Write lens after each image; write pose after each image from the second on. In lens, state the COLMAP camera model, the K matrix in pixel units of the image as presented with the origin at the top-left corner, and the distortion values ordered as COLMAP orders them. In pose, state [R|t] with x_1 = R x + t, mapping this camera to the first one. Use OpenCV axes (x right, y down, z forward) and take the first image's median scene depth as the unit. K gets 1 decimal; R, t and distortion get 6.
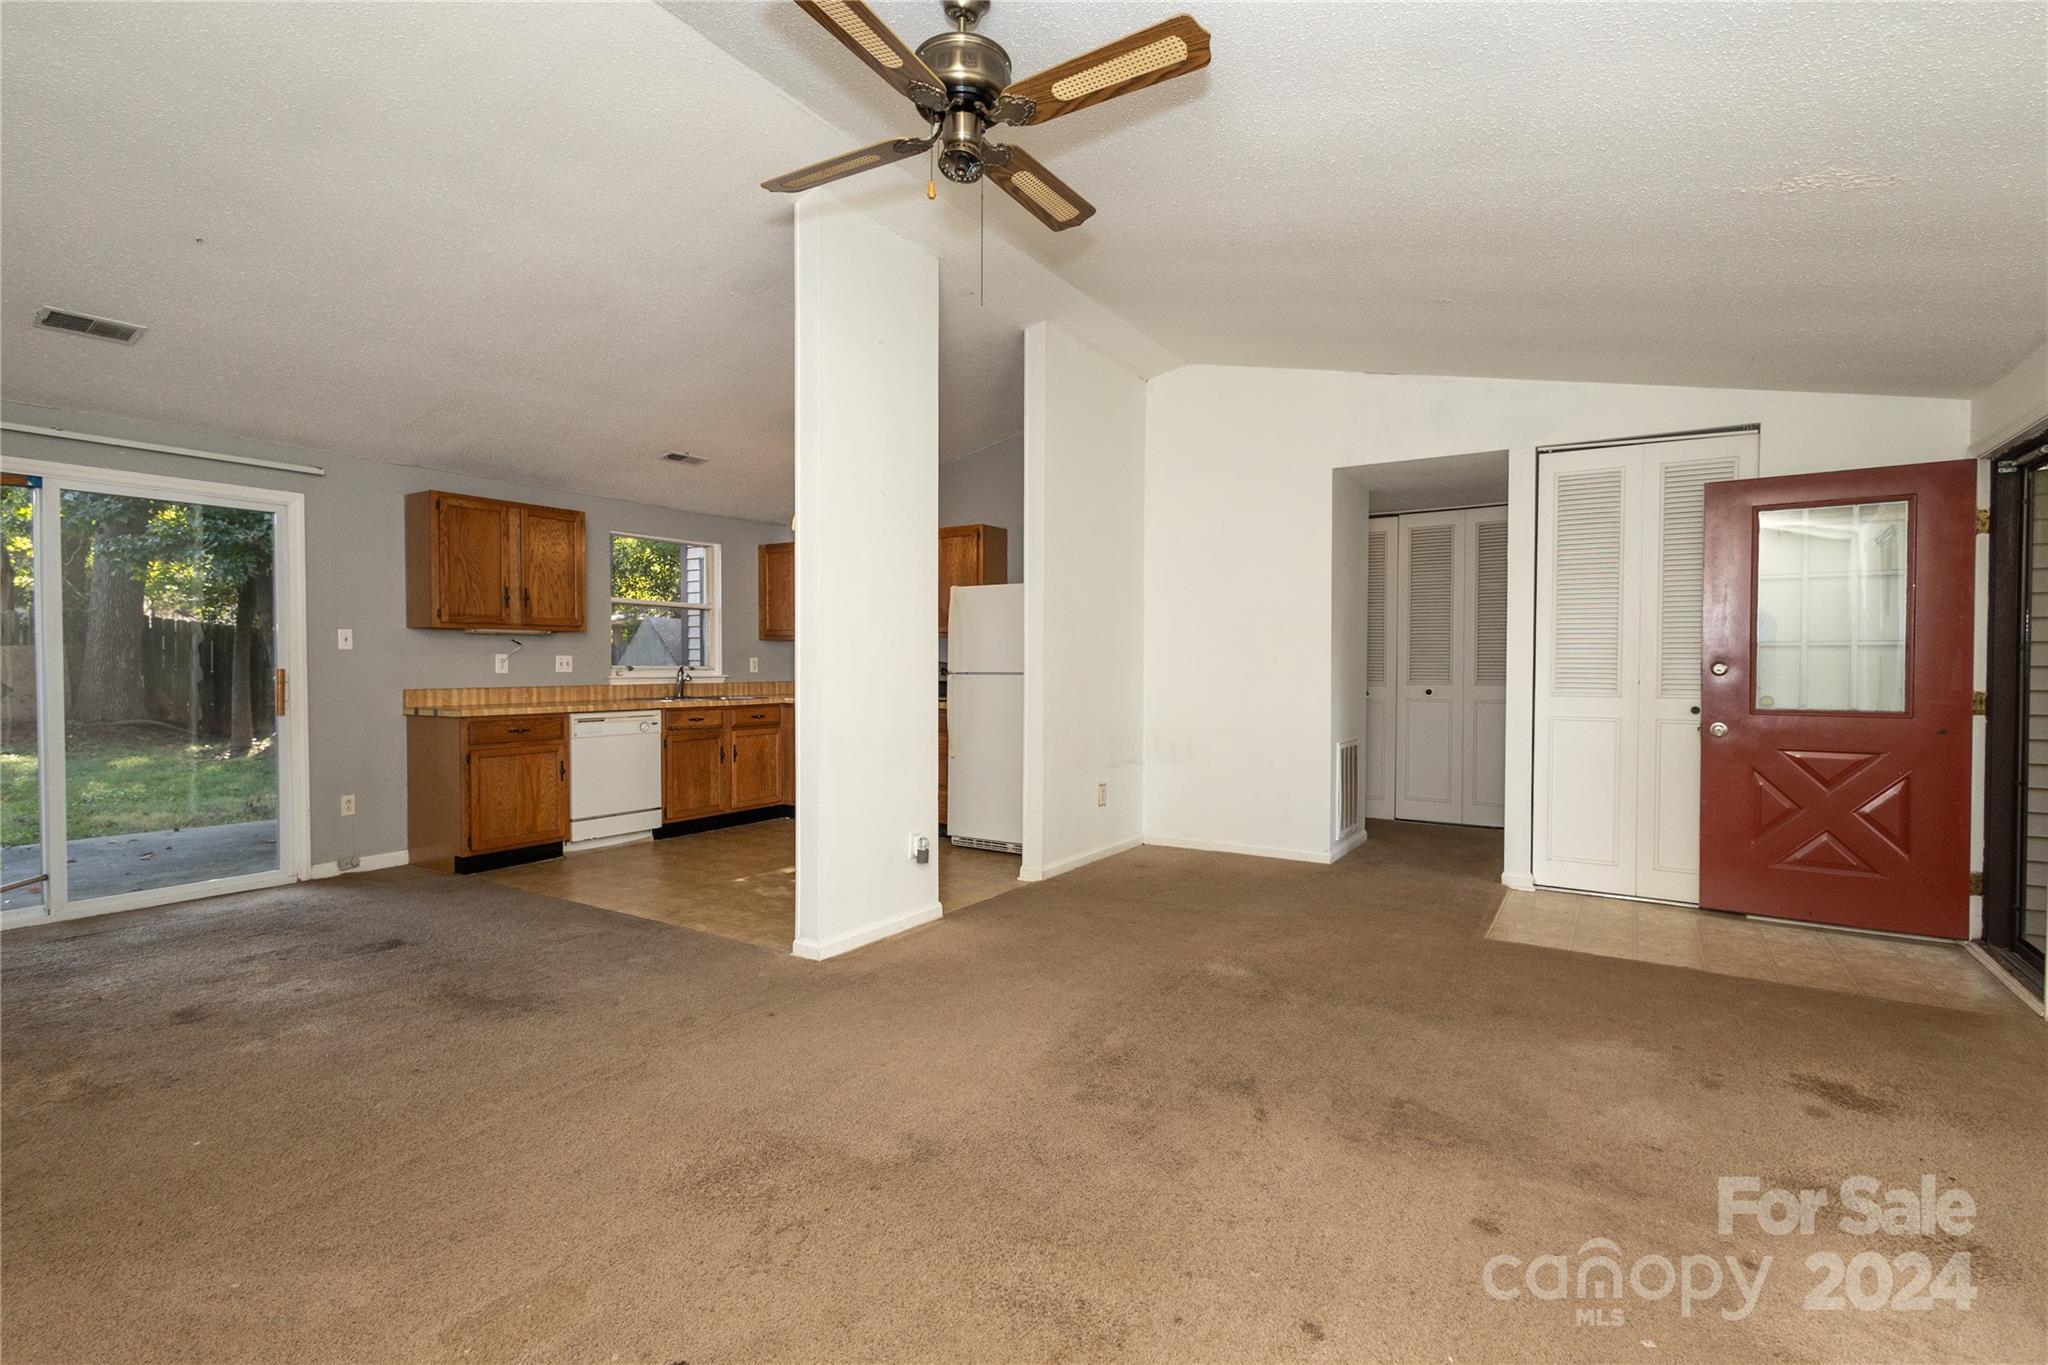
lens RADIAL K [[926.9, 0, 1024.0], [0, 926.9, 682.5], [0, 0, 1]] dist [0.001286, 0.000104]
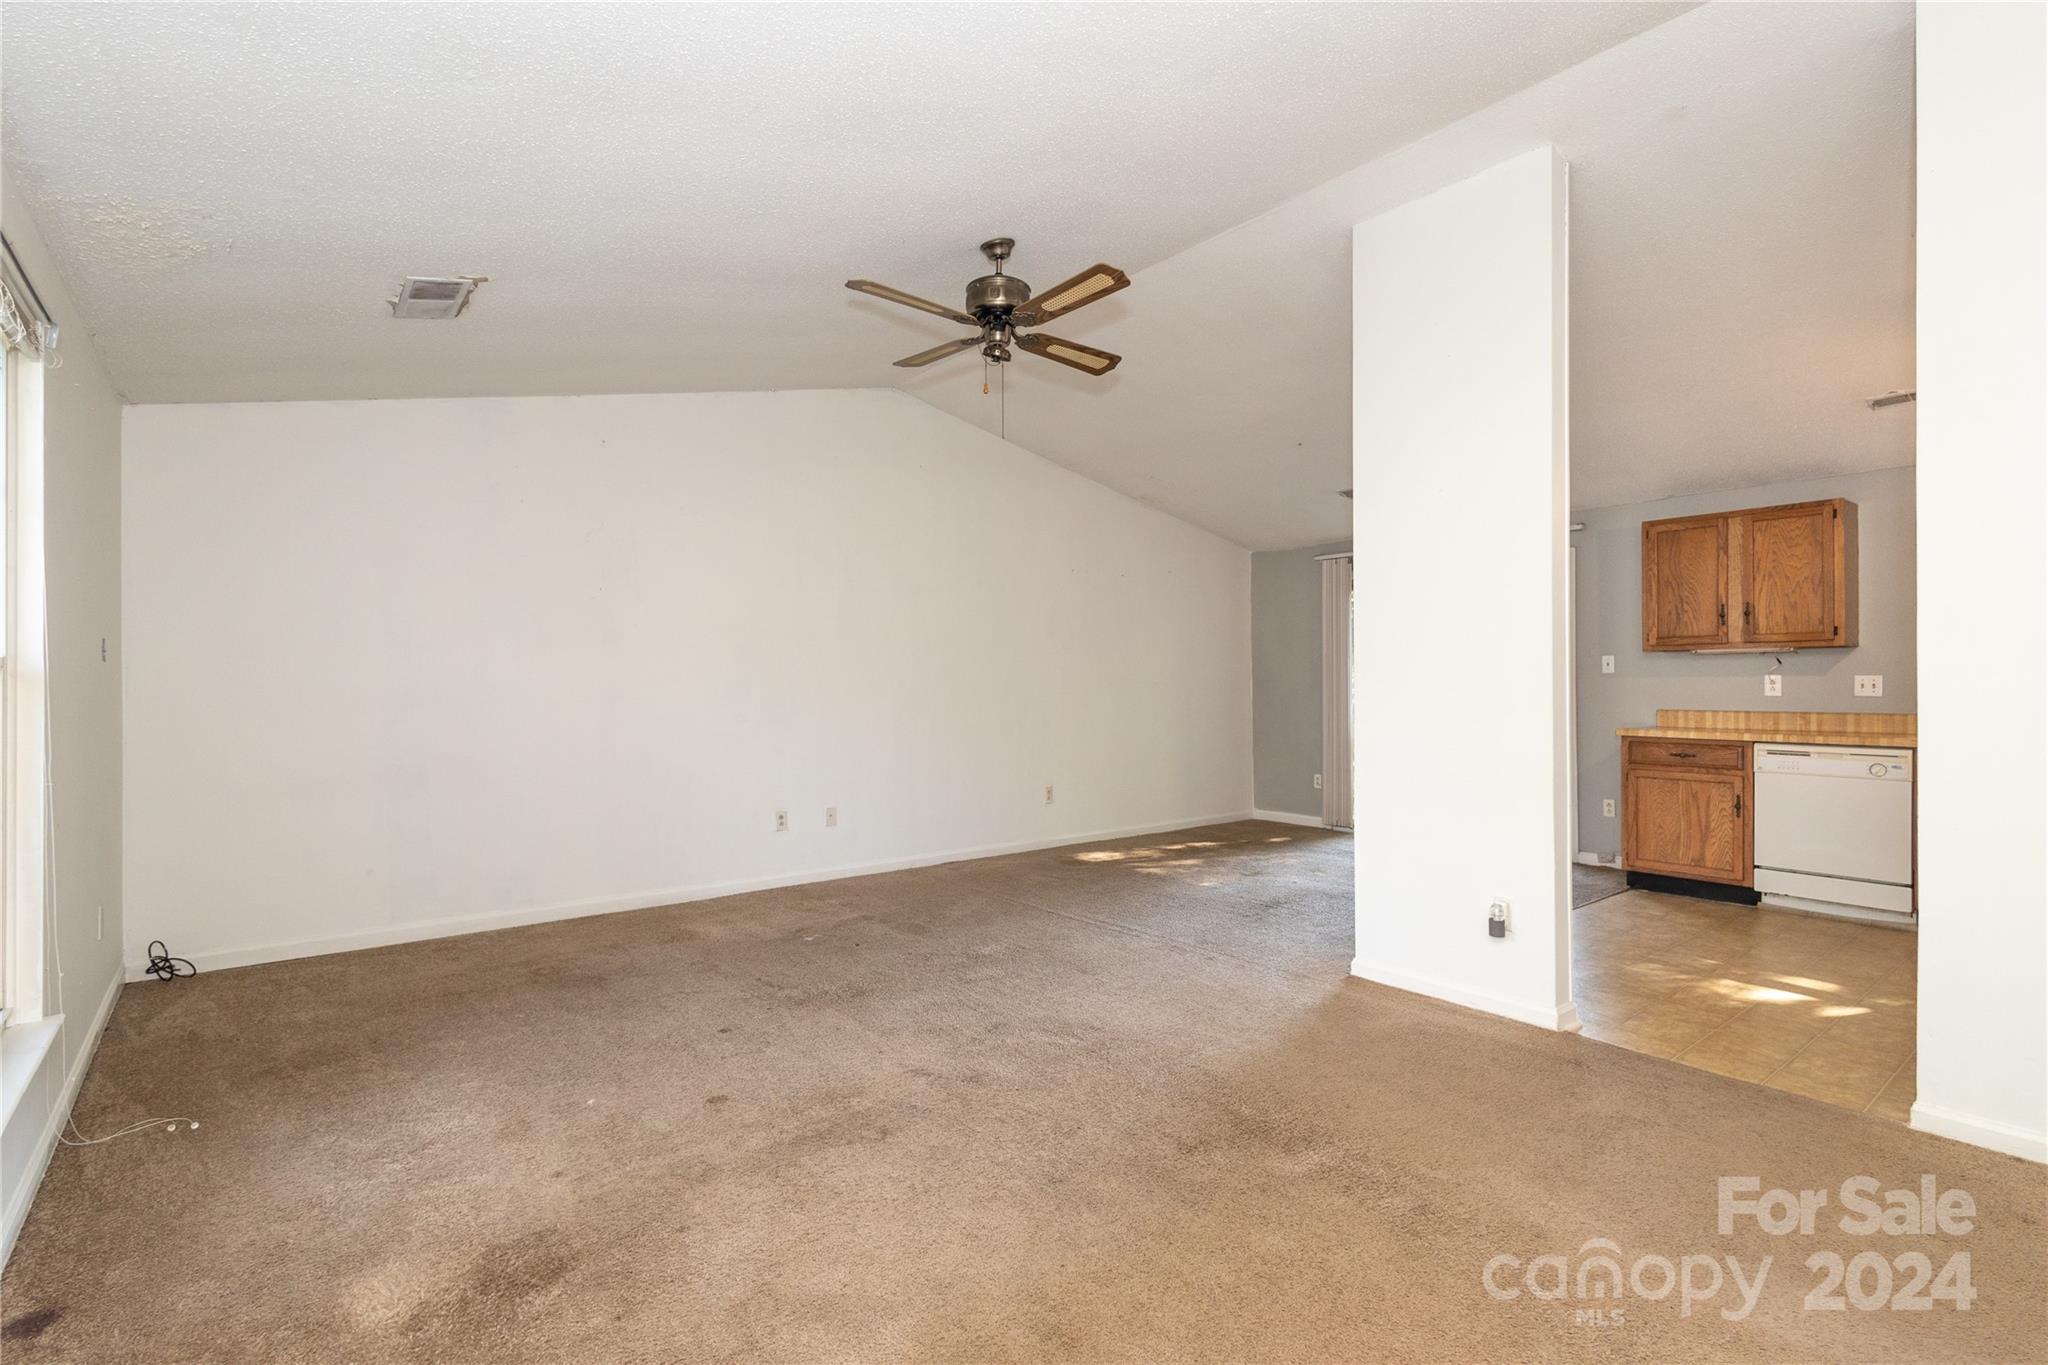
lens RADIAL K [[973.1, 0, 1024.0], [0, 973.1, 682.5], [0, 0, 1]] dist [0.001857, 0.000417]
pose [[-0.316020, 0.002332, -0.948750, 0.586540], [-0.015823, 0.999845, 0.007728, -0.019238], [0.948621, 0.017454, -0.315934, 0.622519]]
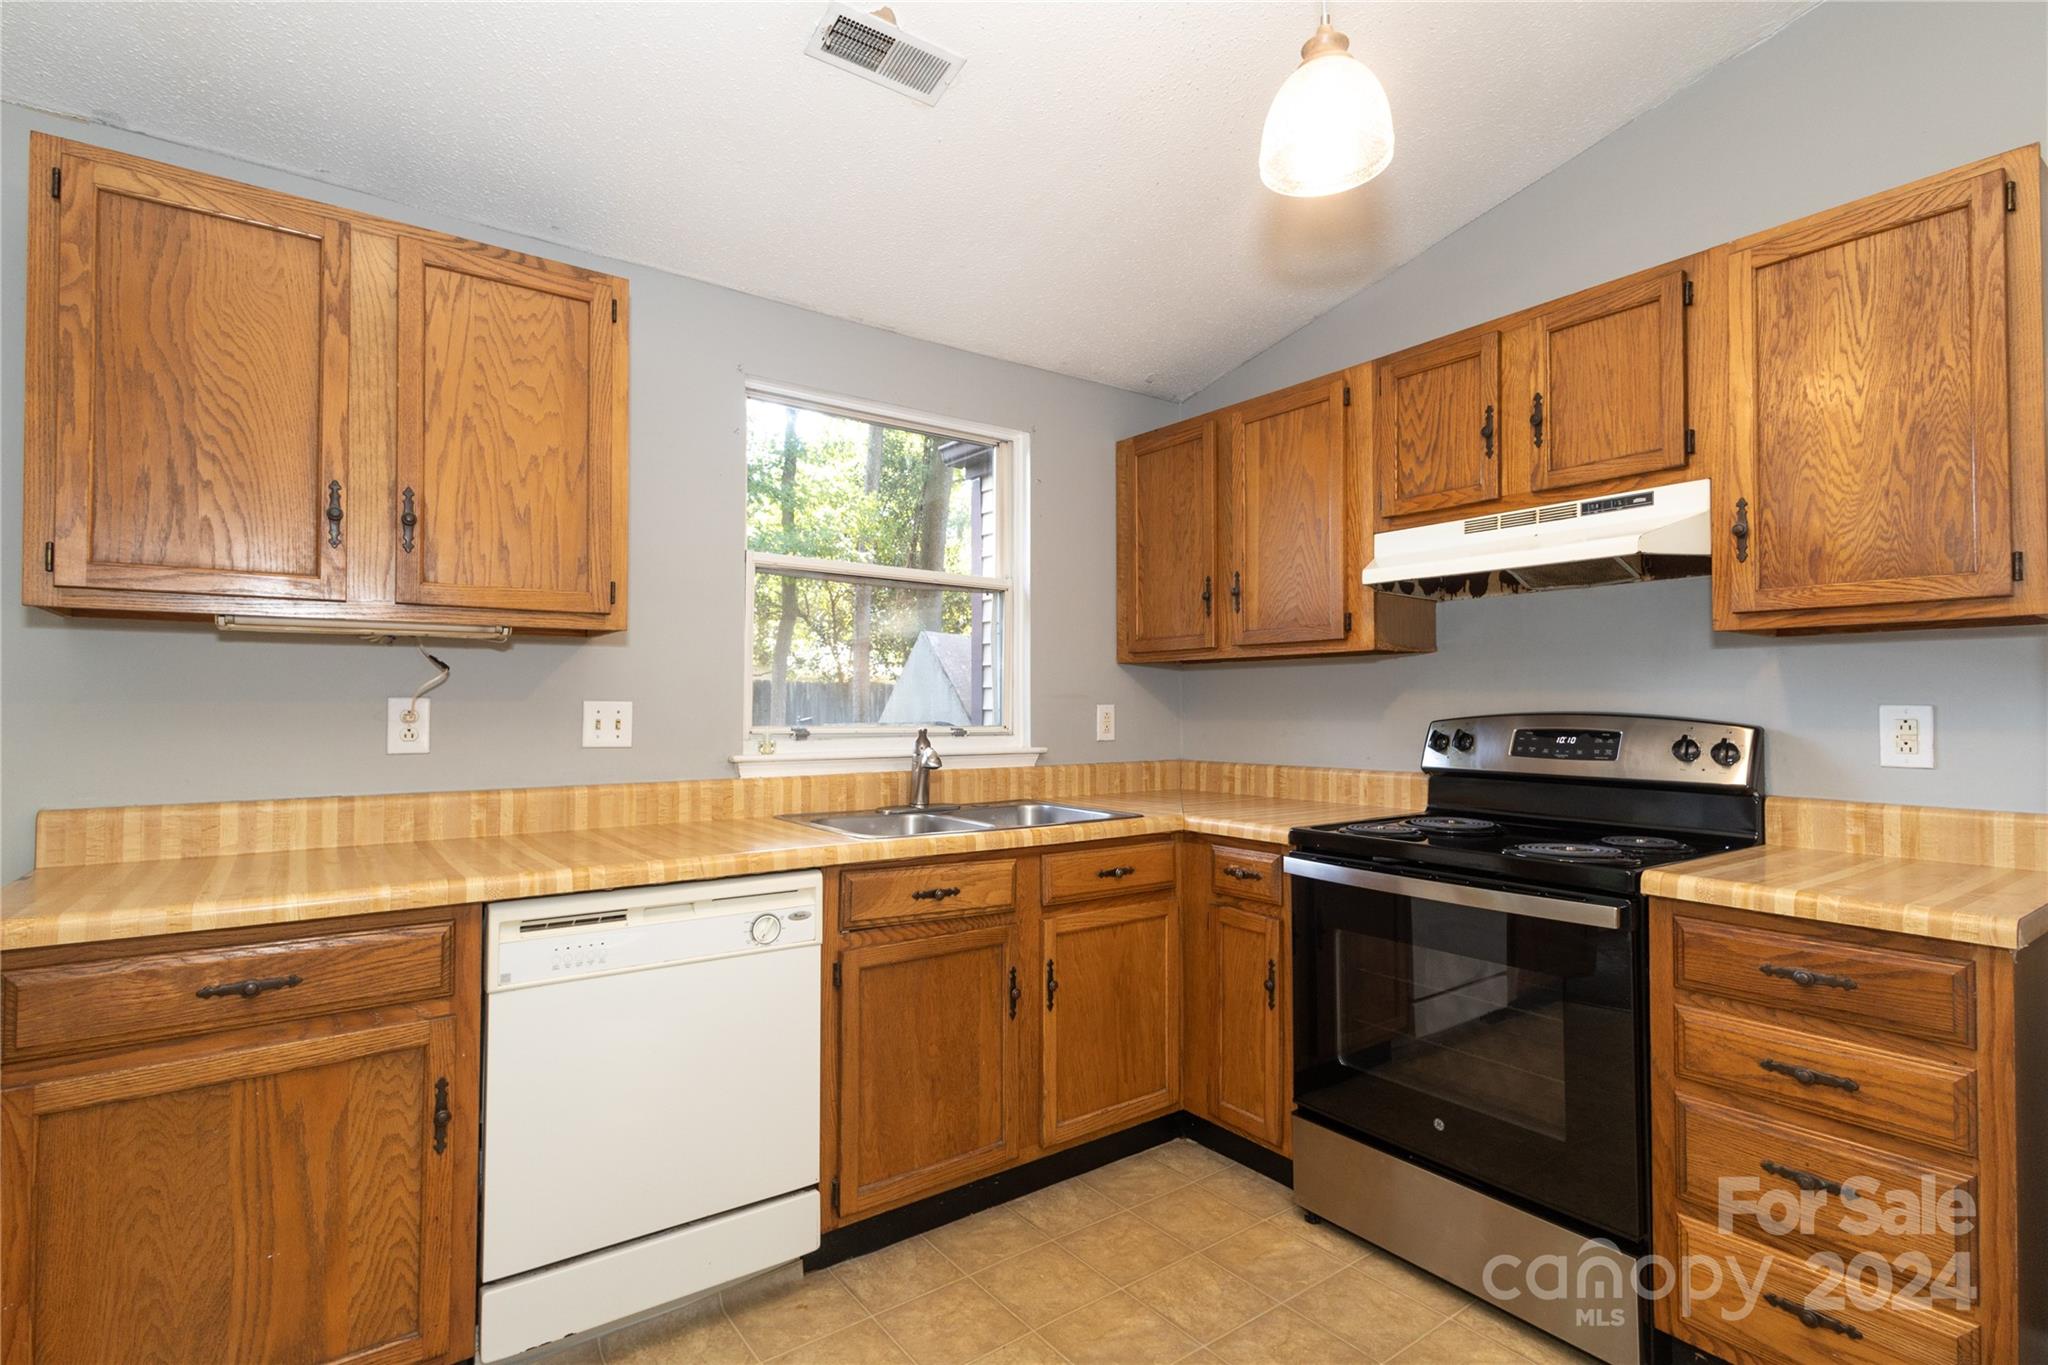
lens RADIAL K [[978.8, 0, 1024.0], [0, 978.8, 682.5], [0, 0, 1]] dist [0.001798, 0.000308]
pose [[0.933886, -0.011500, -0.357385, -0.221137], [-0.004872, 0.998981, -0.044876, -0.021643], [0.357537, 0.043651, 0.932878, 0.758055]]
